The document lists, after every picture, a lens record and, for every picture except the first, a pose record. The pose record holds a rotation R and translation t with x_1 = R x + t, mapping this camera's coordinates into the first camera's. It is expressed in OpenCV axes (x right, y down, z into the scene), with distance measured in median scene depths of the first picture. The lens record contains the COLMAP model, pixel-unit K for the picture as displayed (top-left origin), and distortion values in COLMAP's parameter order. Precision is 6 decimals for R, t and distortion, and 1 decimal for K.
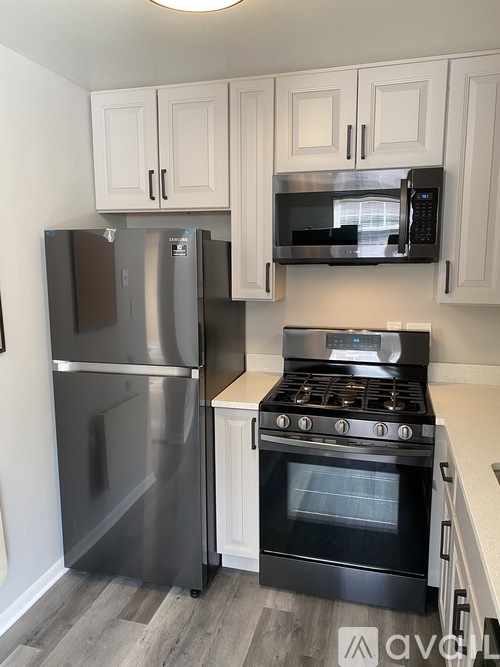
lens RADIAL K [[520.0, 0, 240.0], [0, 520.0, 335.2], [0, 0, 1]] dist [0.024348, -0.001381]
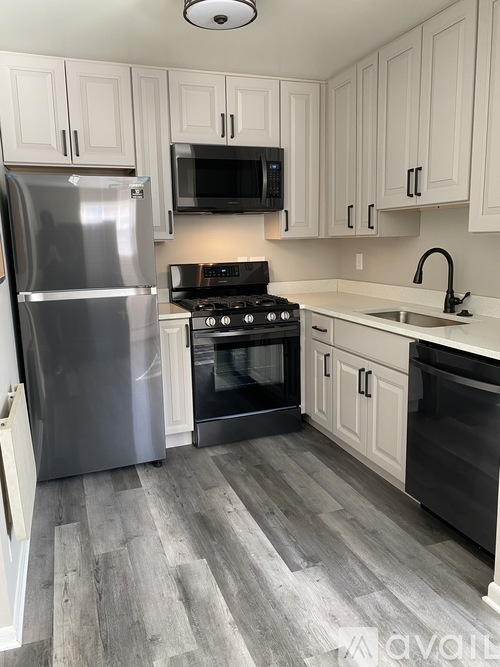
lens RADIAL K [[512.4, 0, 250.0], [0, 512.4, 333.5], [0, 0, 1]] dist [0.063291, -0.071405]
pose [[0.805780, -0.120061, 0.579917, -0.629748], [0.112726, 0.992425, 0.048833, 0.139551], [-0.581387, 0.026023, 0.813211, -0.188985]]
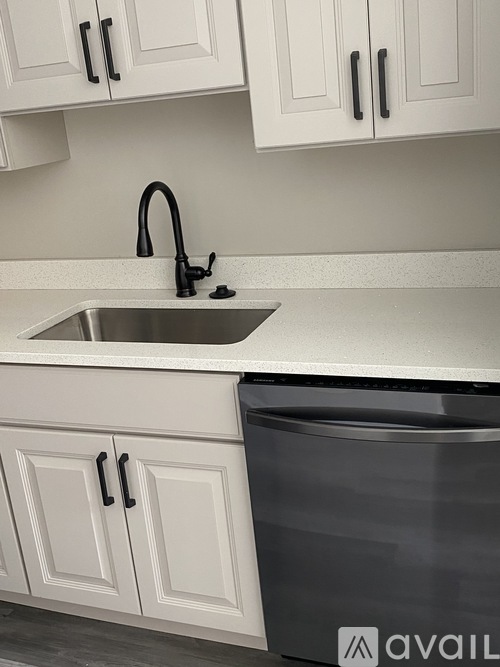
lens RADIAL K [[735.2, 0, 250.0], [0, 735.2, 333.5], [0, 0, 1]] dist [0.160620, -0.459295]
pose [[0.084008, -0.307079, 0.947969, -0.451518], [0.256992, 0.925826, 0.277131, -0.000616], [-0.962755, 0.220339, 0.156694, 0.325774]]
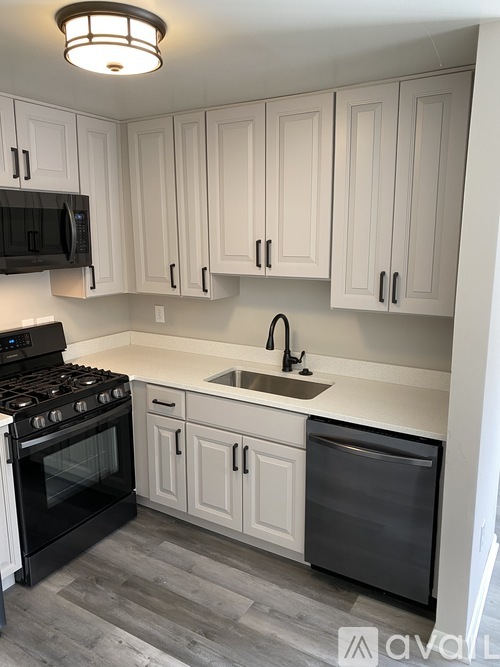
lens RADIAL K [[512.4, 0, 250.0], [0, 512.4, 333.5], [0, 0, 1]] dist [0.063291, -0.071405]
pose [[0.261917, -0.185194, 0.947155, -0.772035], [0.156379, 0.976590, 0.147706, -0.101983], [-0.952337, 0.109429, 0.284746, 0.254173]]
